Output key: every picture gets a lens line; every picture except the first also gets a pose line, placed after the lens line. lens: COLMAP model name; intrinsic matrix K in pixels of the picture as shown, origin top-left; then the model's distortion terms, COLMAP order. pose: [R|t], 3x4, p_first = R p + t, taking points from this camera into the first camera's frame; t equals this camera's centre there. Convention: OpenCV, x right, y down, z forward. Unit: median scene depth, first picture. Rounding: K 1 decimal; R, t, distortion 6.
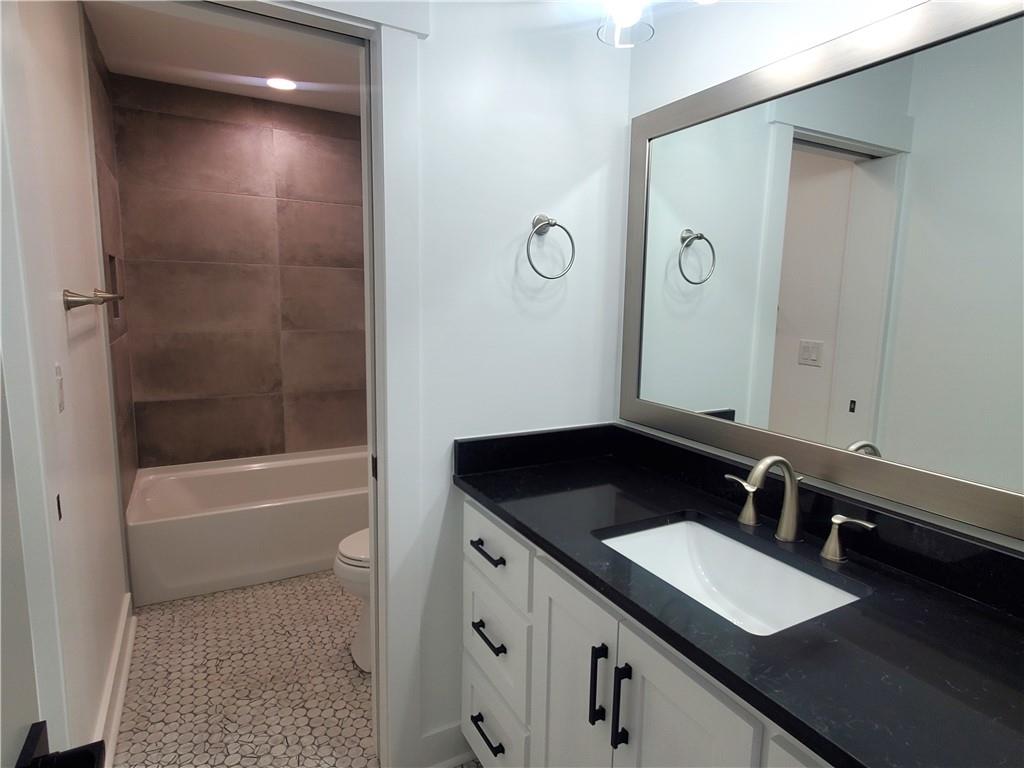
lens RADIAL K [[584.7, 0, 519.5], [0, 584.7, 379.1], [0, 0, 1]] dist [0.003529, 0.002573]
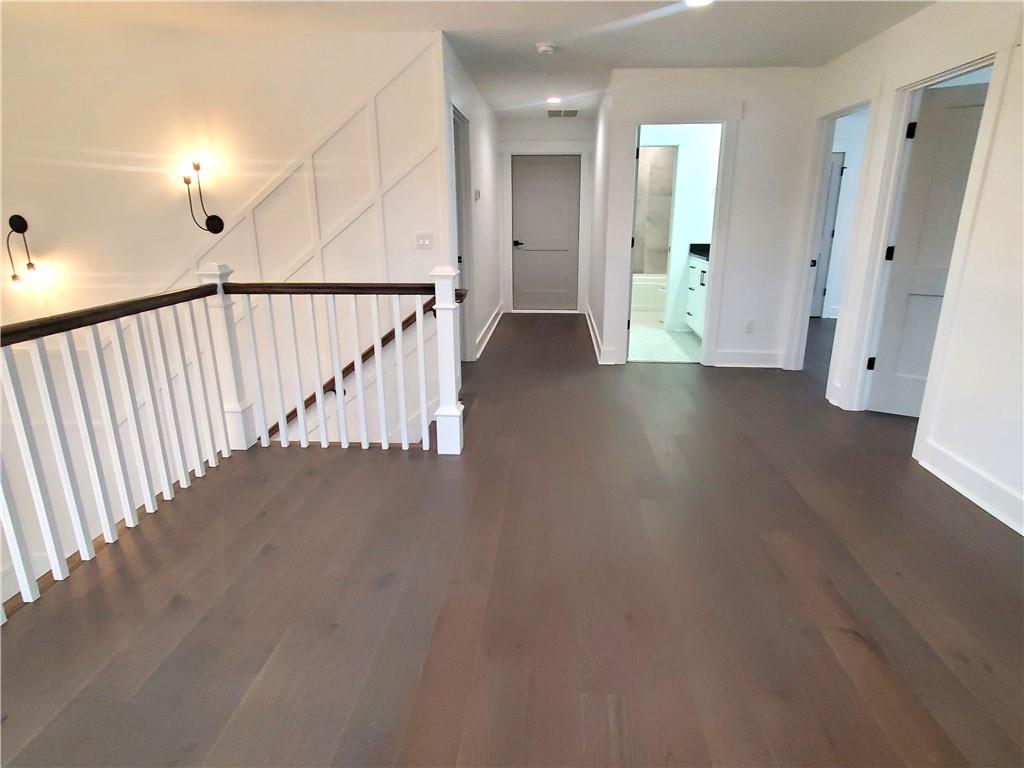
lens RADIAL K [[584.7, 0, 519.5], [0, 584.7, 379.1], [0, 0, 1]] dist [0.003529, 0.002573]
pose [[0.835779, 0.126982, -0.534181, 0.528813], [-0.054344, 0.987244, 0.149654, 0.224333], [0.546371, -0.096048, 0.832018, -1.362262]]
